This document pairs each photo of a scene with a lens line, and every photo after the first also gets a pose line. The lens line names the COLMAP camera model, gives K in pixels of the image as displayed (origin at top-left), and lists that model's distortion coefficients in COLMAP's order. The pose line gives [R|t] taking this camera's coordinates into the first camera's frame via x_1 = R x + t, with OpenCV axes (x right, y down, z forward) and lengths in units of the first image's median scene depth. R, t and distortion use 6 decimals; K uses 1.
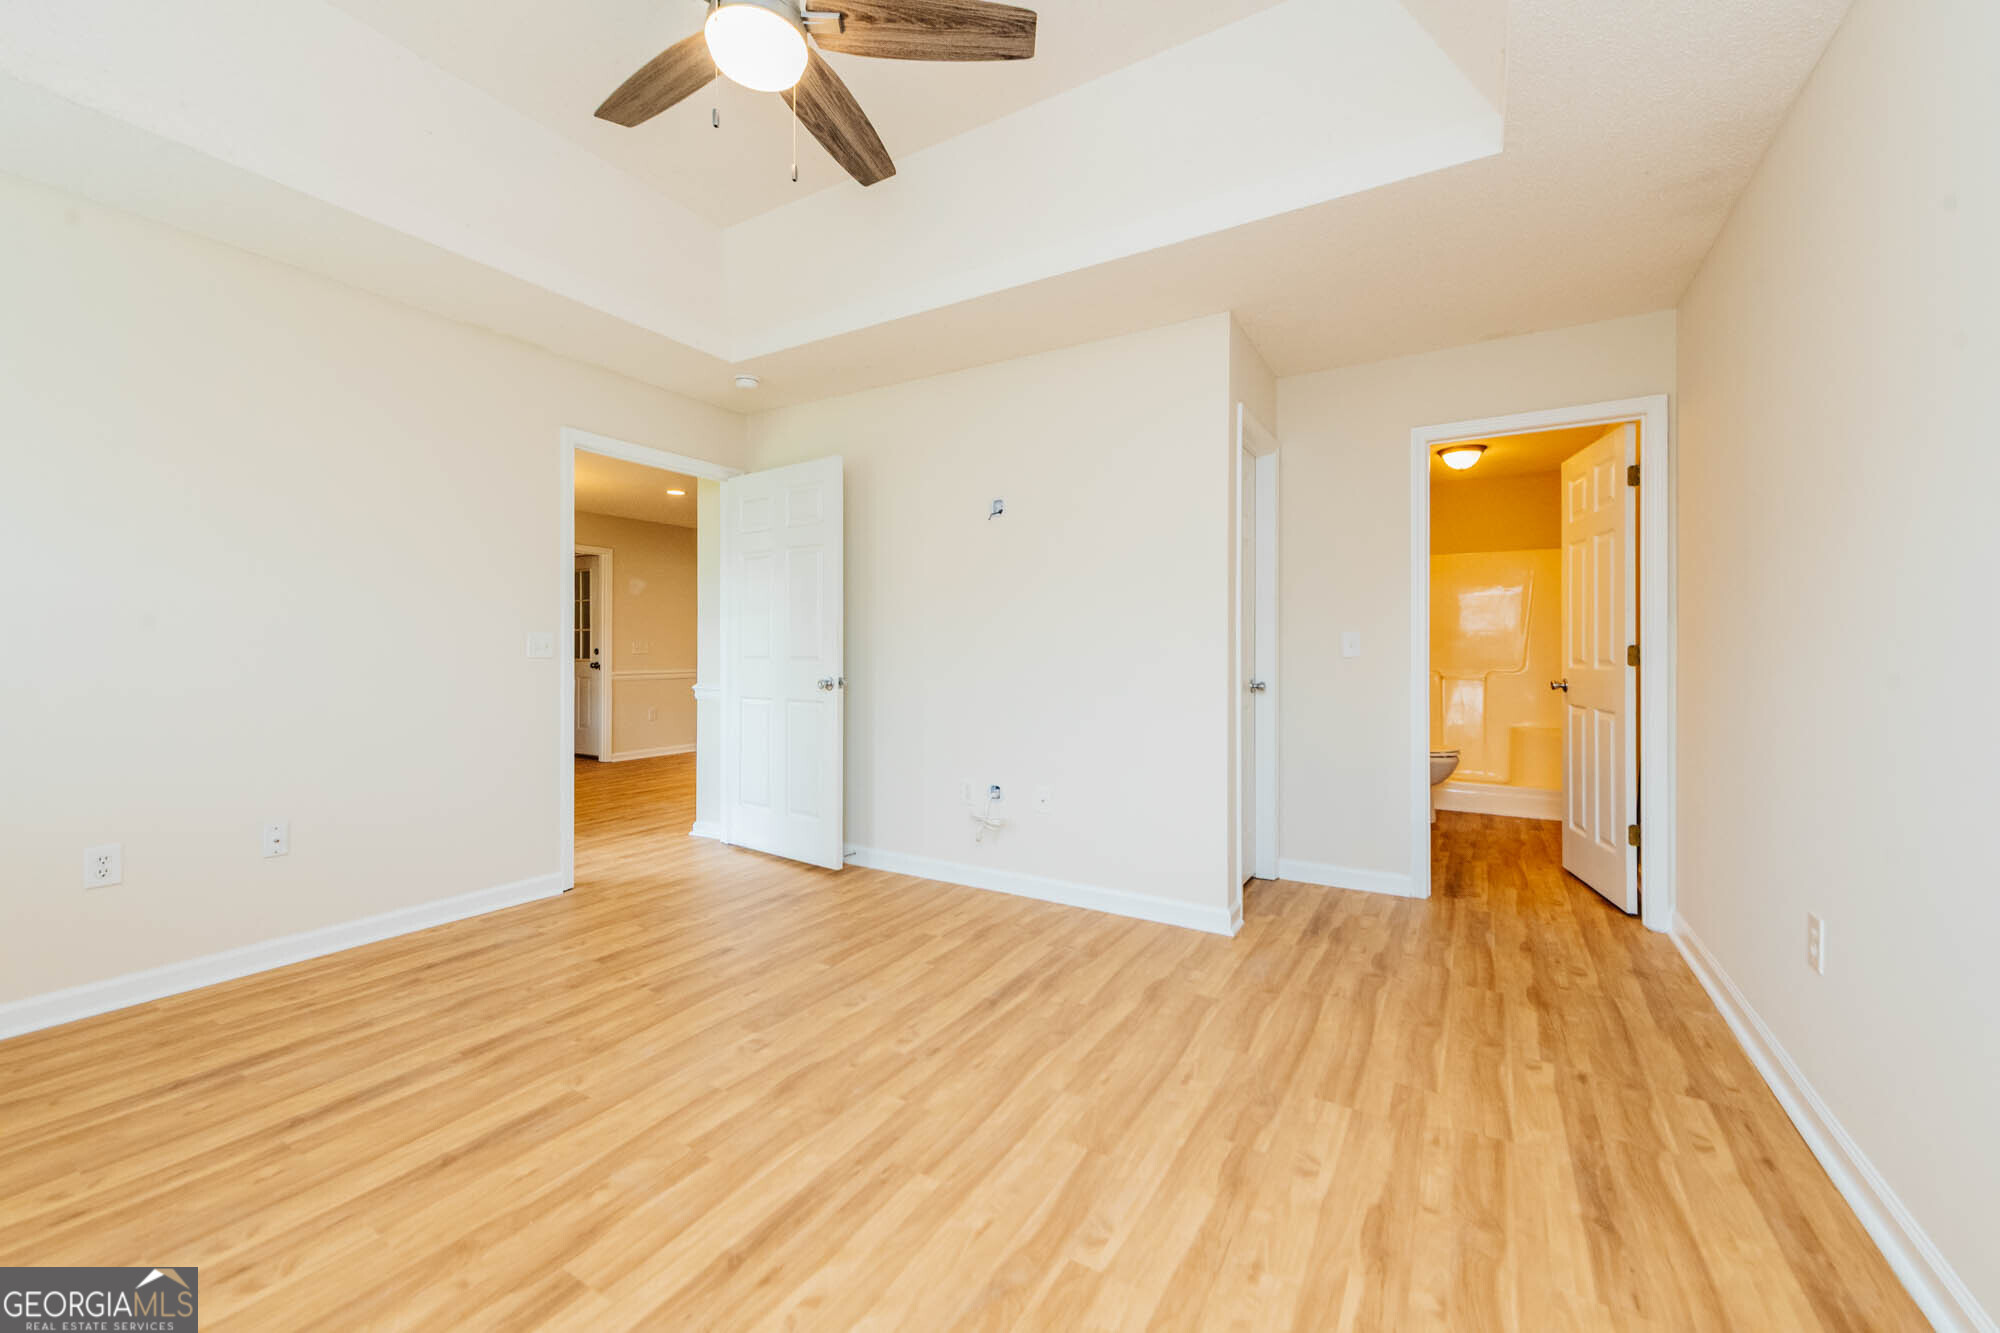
lens RADIAL K [[788.9, 0, 996.5], [0, 788.9, 646.8], [0, 0, 1]] dist [0.013403, -0.005346]
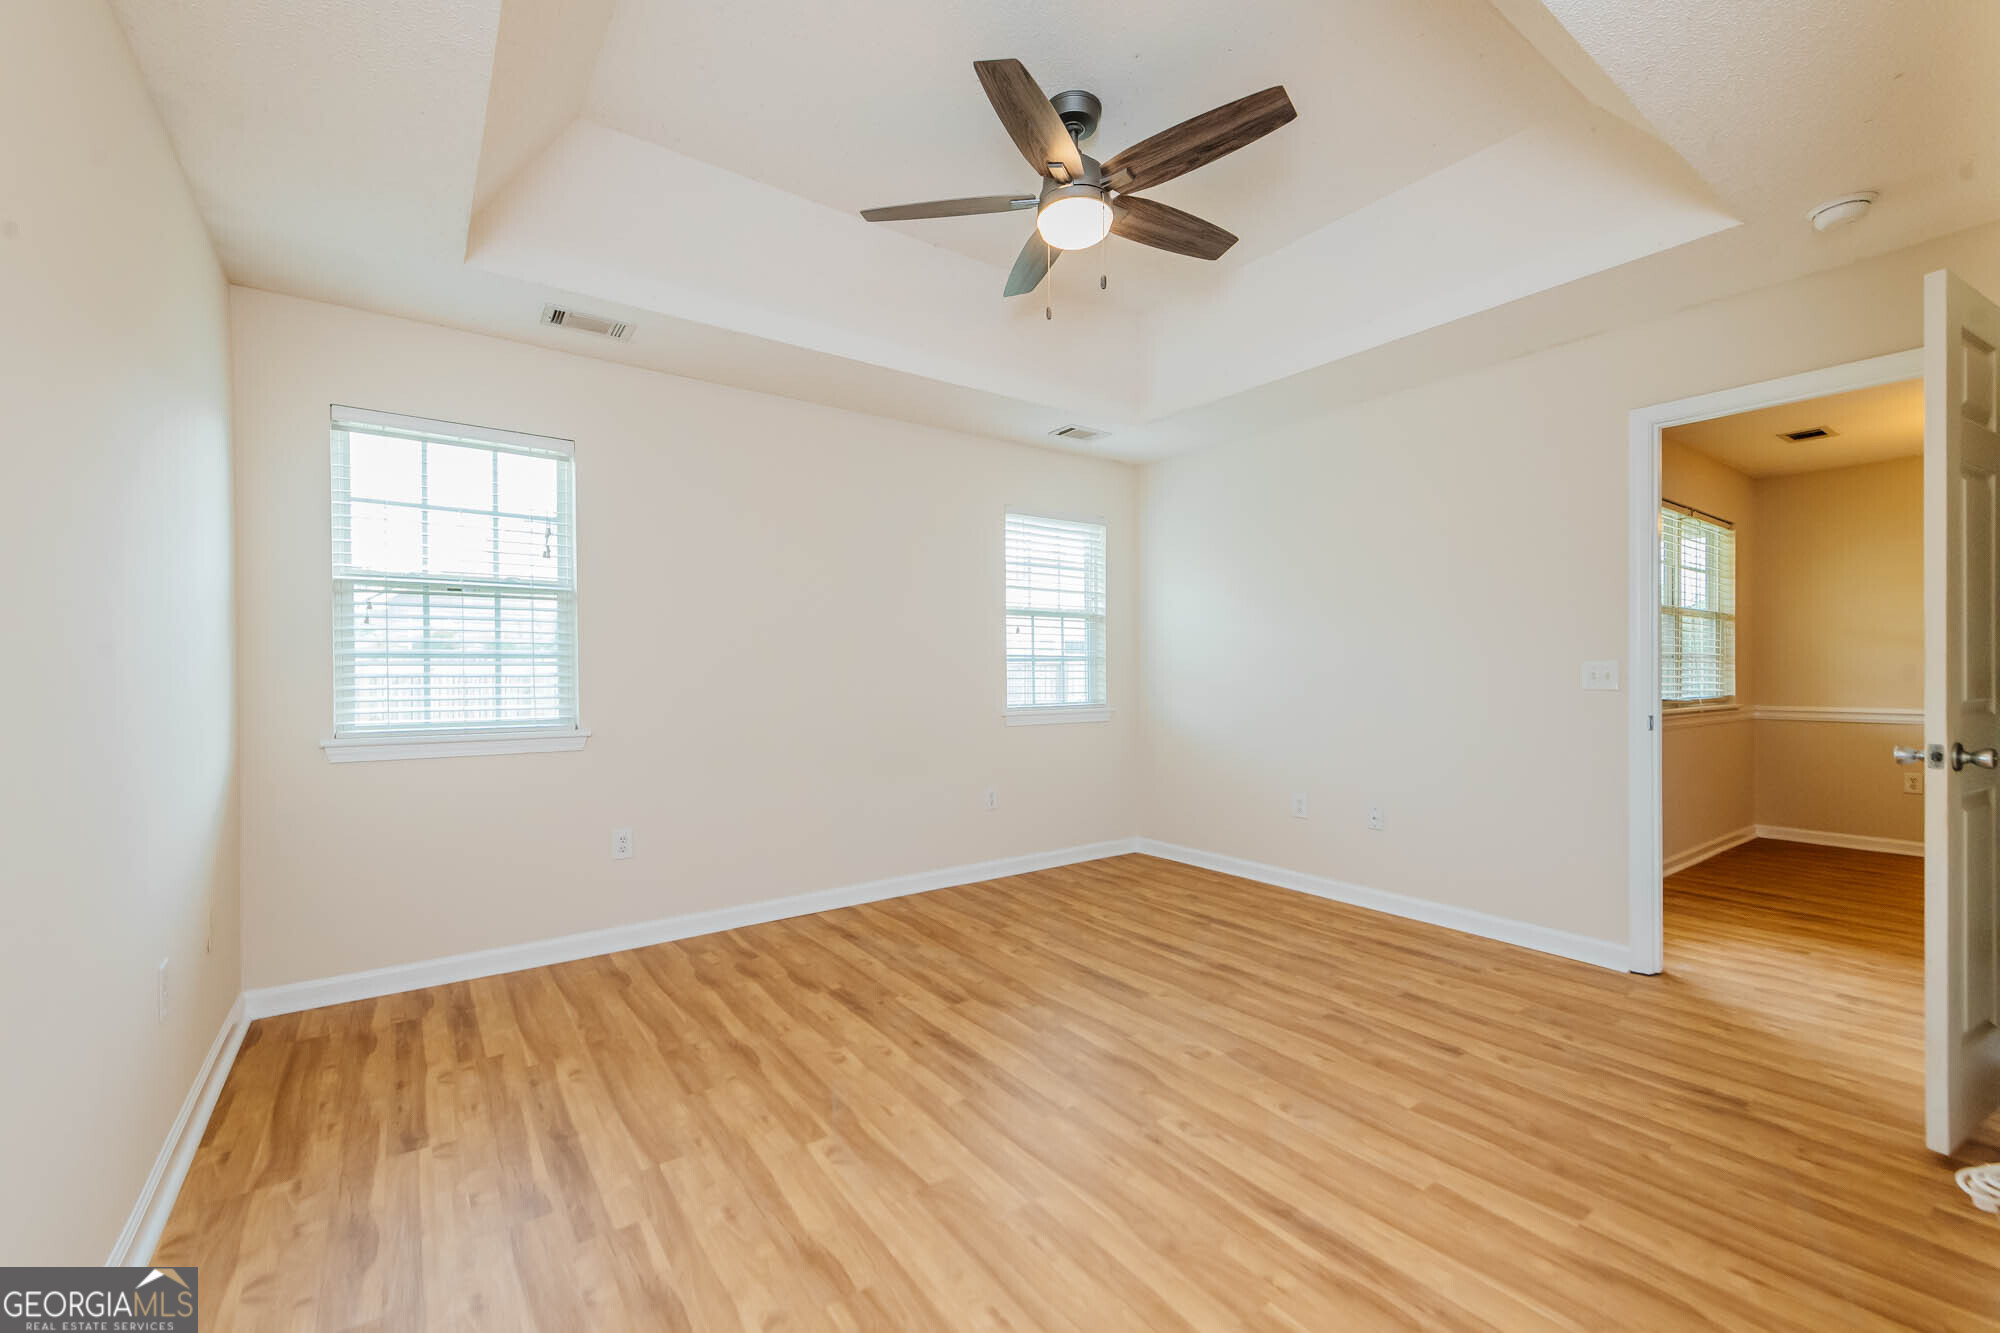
lens RADIAL K [[814.7, 0, 988.0], [0, 814.7, 678.1], [0, 0, 1]] dist [0.019907, -0.014491]
pose [[-0.398189, 0.007233, -0.917275, 0.827264], [0.009347, 0.999949, 0.003827, -0.014221], [0.917256, -0.007050, -0.398236, 1.181966]]
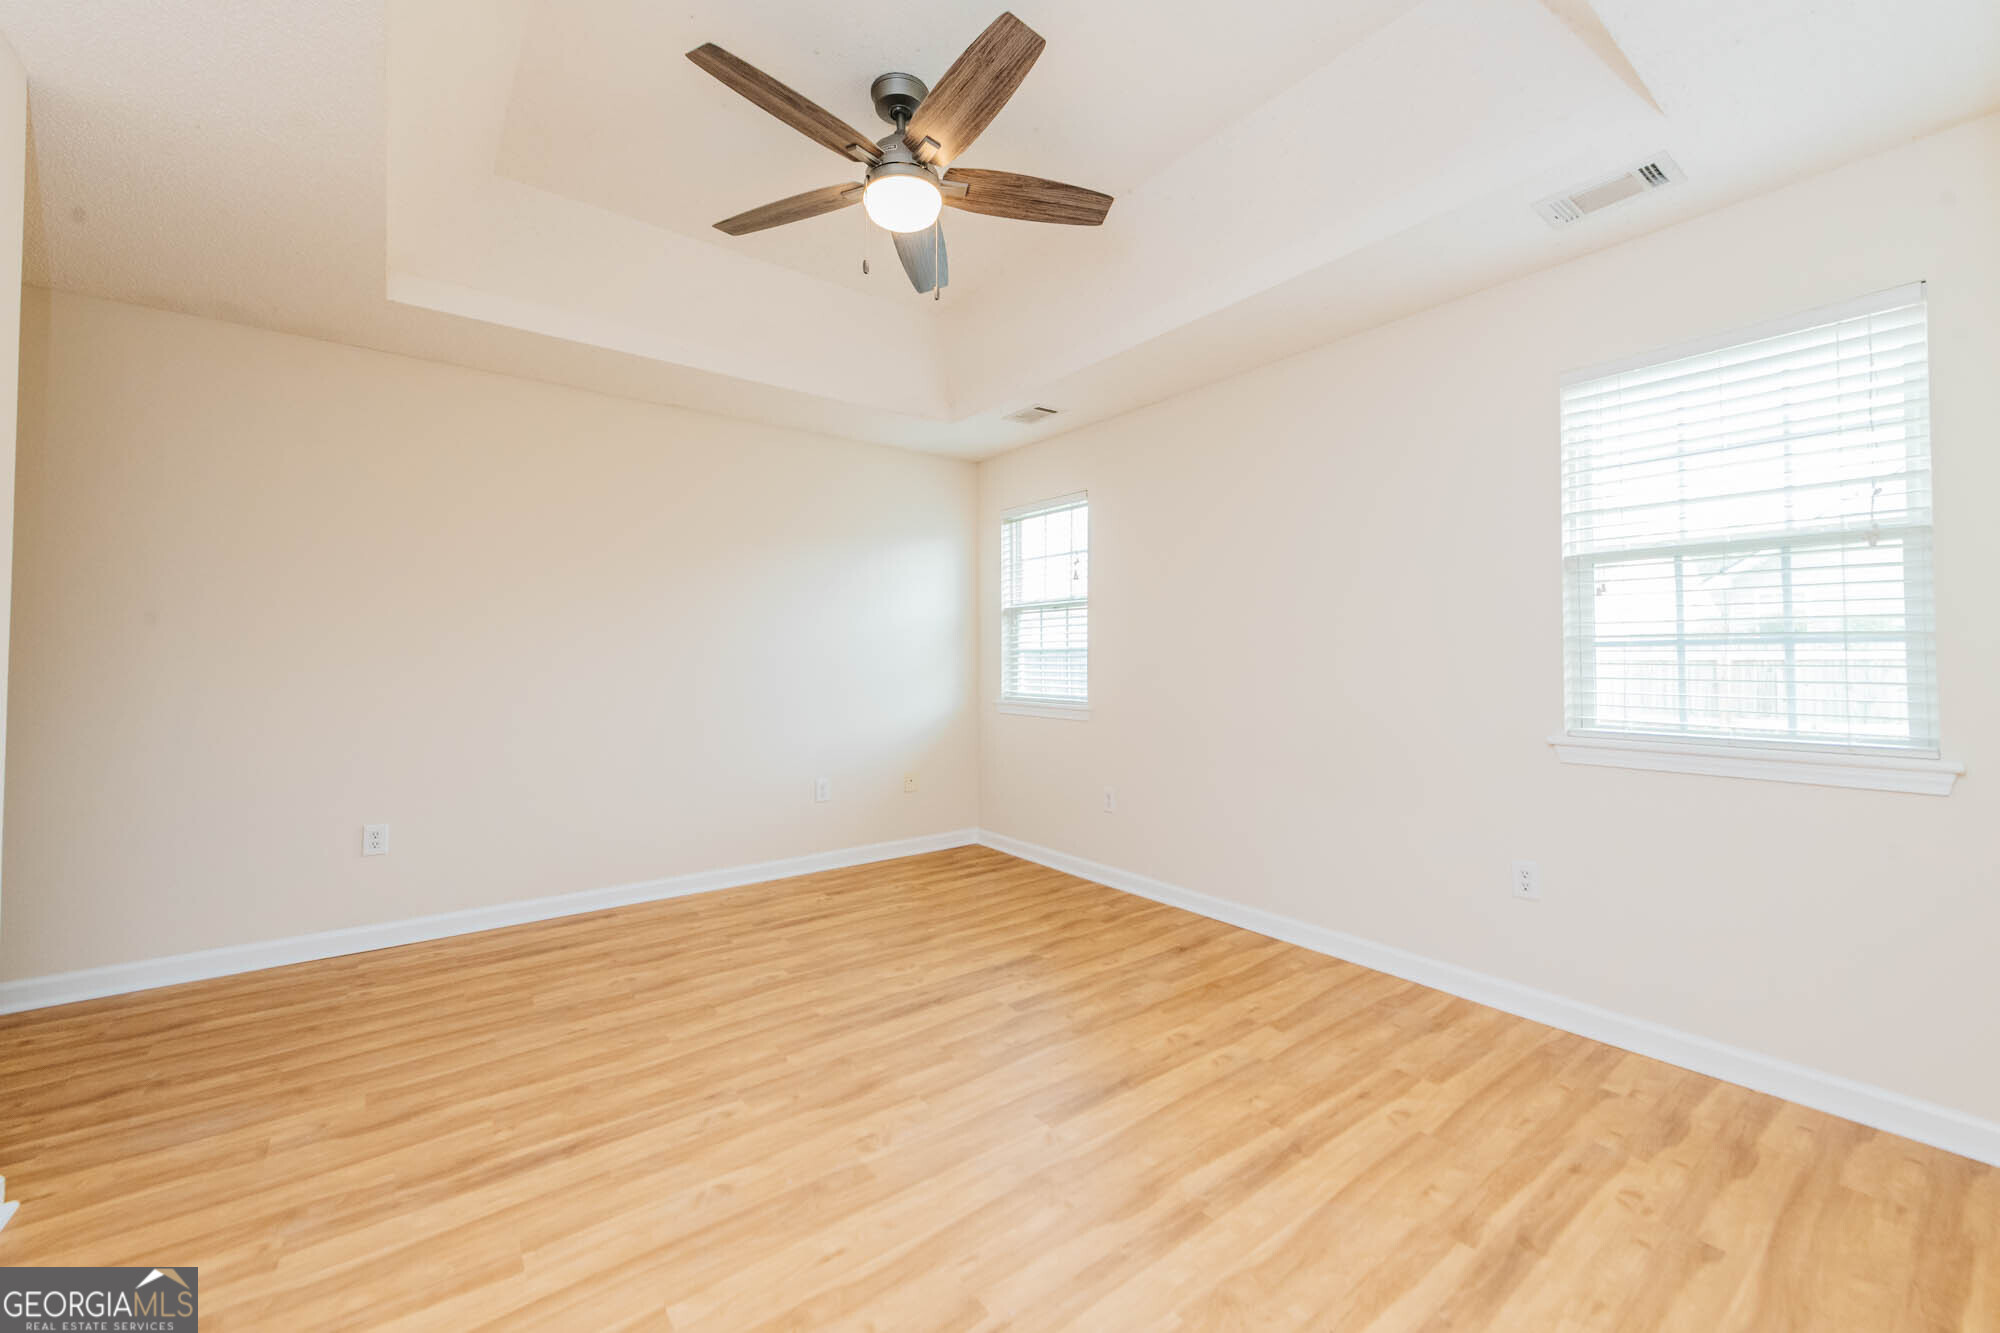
lens RADIAL K [[788.9, 0, 996.5], [0, 788.9, 646.8], [0, 0, 1]] dist [0.013403, -0.005346]
pose [[-0.928376, 0.004930, 0.371610, -0.757322], [-0.003084, 0.999775, -0.020966, -0.022831], [-0.371630, -0.020610, -0.928152, 1.763602]]
